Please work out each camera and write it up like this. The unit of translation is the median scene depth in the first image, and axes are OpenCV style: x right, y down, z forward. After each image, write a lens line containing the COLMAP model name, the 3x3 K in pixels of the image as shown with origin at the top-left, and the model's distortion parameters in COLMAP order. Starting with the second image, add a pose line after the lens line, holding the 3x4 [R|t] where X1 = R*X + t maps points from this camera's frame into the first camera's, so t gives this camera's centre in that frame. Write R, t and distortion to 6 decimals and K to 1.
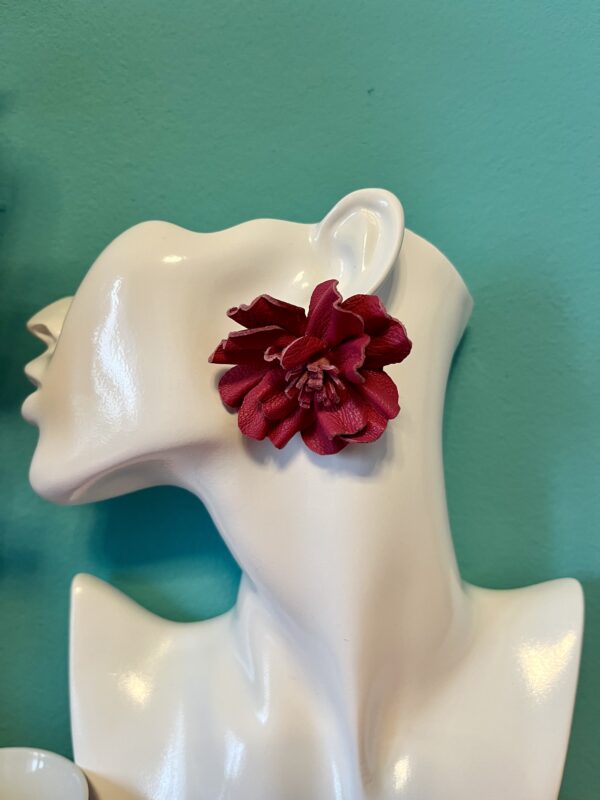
lens RADIAL K [[649.3, 0, 299.4], [0, 649.3, 403.8], [0, 0, 1]] dist [0.057063, -0.142556]
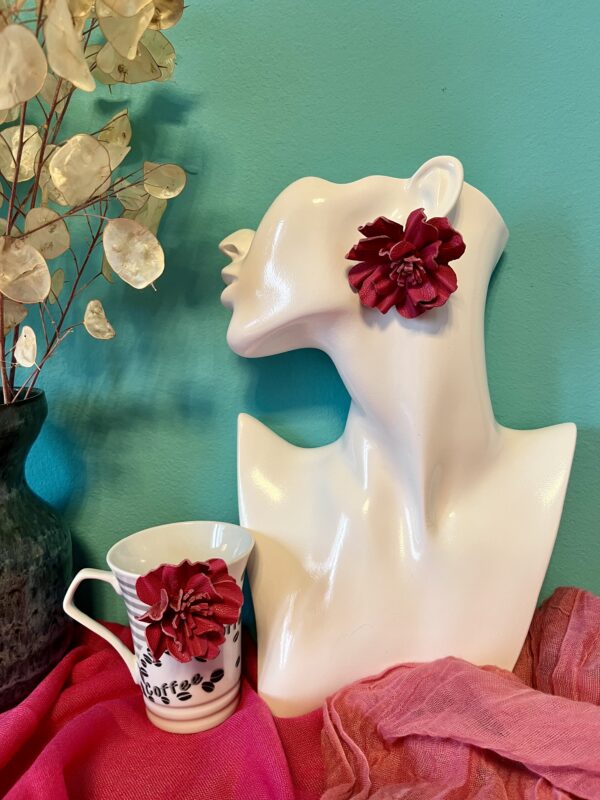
lens RADIAL K [[629.0, 0, 300.0], [0, 629.0, 400.0], [0, 0, 1]] dist [0.056649, -0.113043]
pose [[0.996056, 0.025044, -0.085119, -0.099635], [-0.021769, 0.998994, 0.039197, 0.229446], [0.086015, -0.037190, 0.995599, -0.638713]]
